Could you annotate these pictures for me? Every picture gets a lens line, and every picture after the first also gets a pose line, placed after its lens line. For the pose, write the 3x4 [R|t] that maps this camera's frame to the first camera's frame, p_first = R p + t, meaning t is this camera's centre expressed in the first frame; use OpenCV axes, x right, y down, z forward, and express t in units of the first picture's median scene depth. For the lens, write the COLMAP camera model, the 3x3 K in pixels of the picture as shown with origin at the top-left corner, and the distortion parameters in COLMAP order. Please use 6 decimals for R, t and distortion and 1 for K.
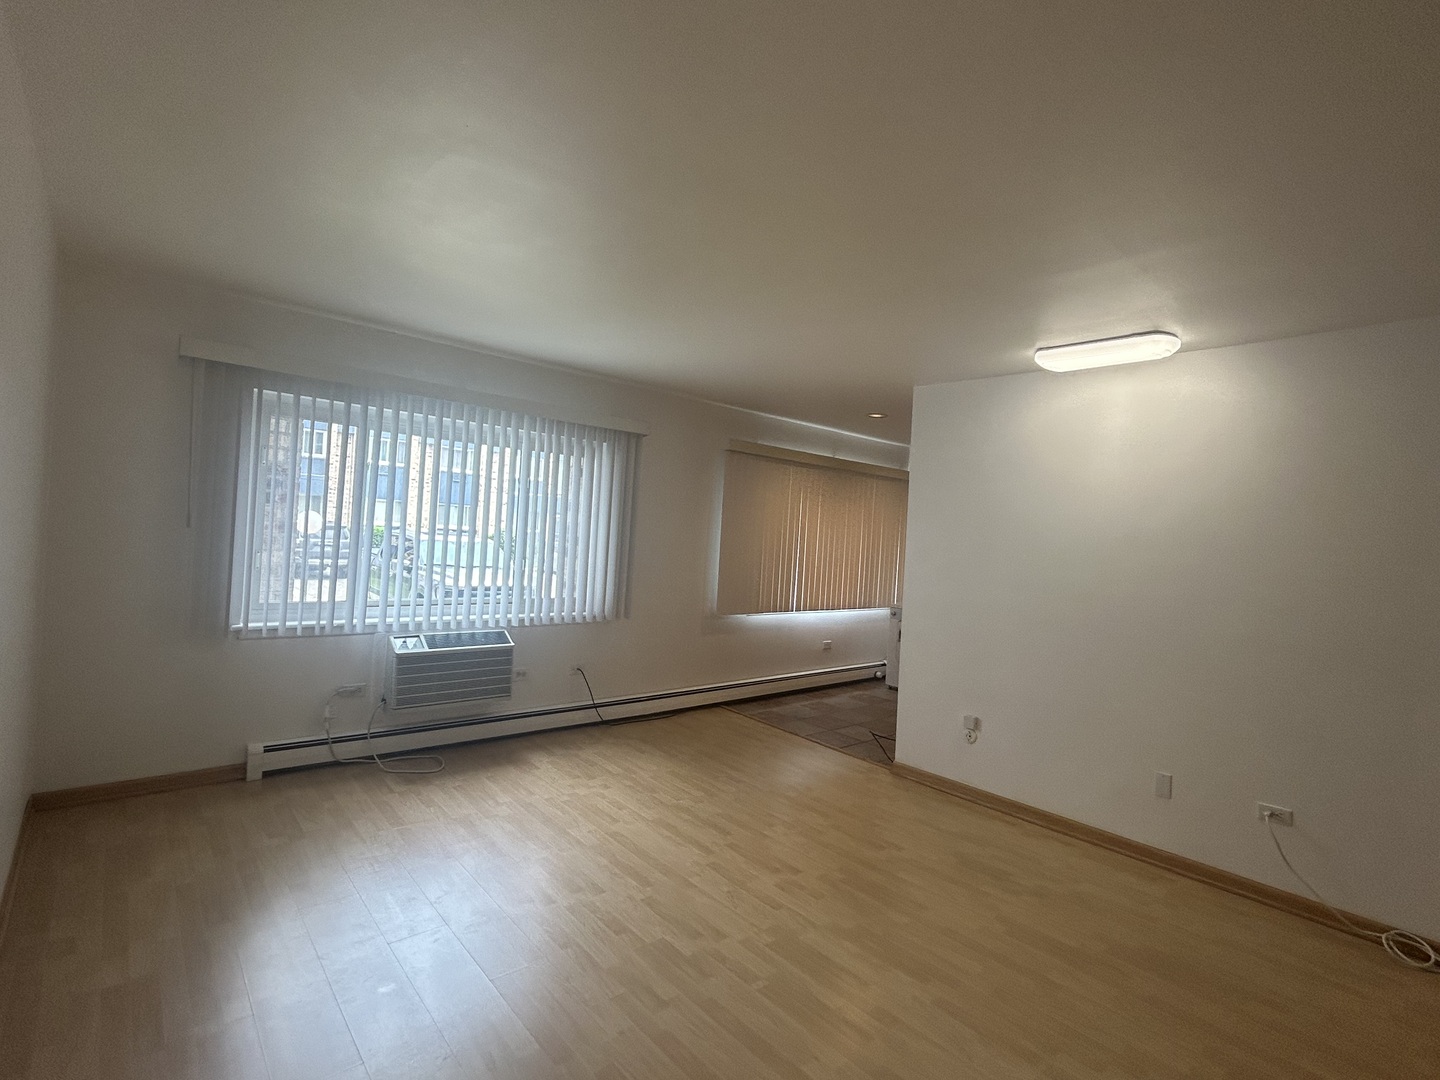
lens RADIAL K [[640.7, 0, 720.0], [0, 640.7, 540.0], [0, 0, 1]] dist [-0.001954, -0.000162]
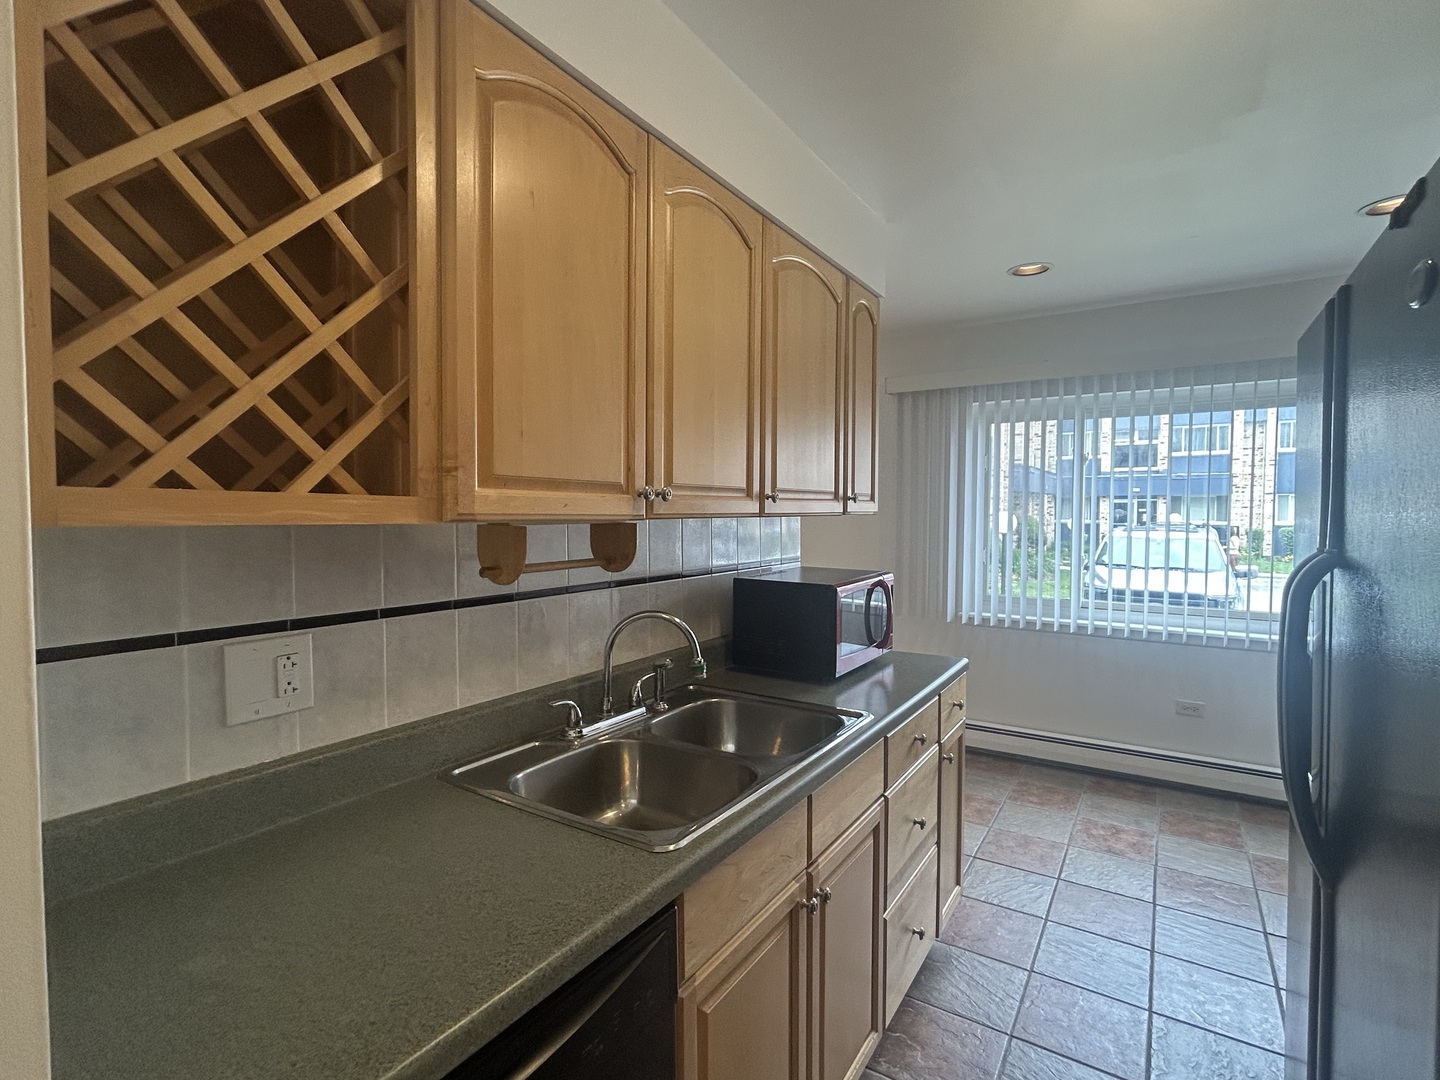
lens RADIAL K [[640.7, 0, 720.0], [0, 640.7, 540.0], [0, 0, 1]] dist [-0.001954, -0.000162]
pose [[0.239539, -0.022564, -0.970625, 0.963630], [0.009506, 0.999736, -0.020895, 0.071101], [0.970840, -0.004222, 0.239690, 0.968841]]
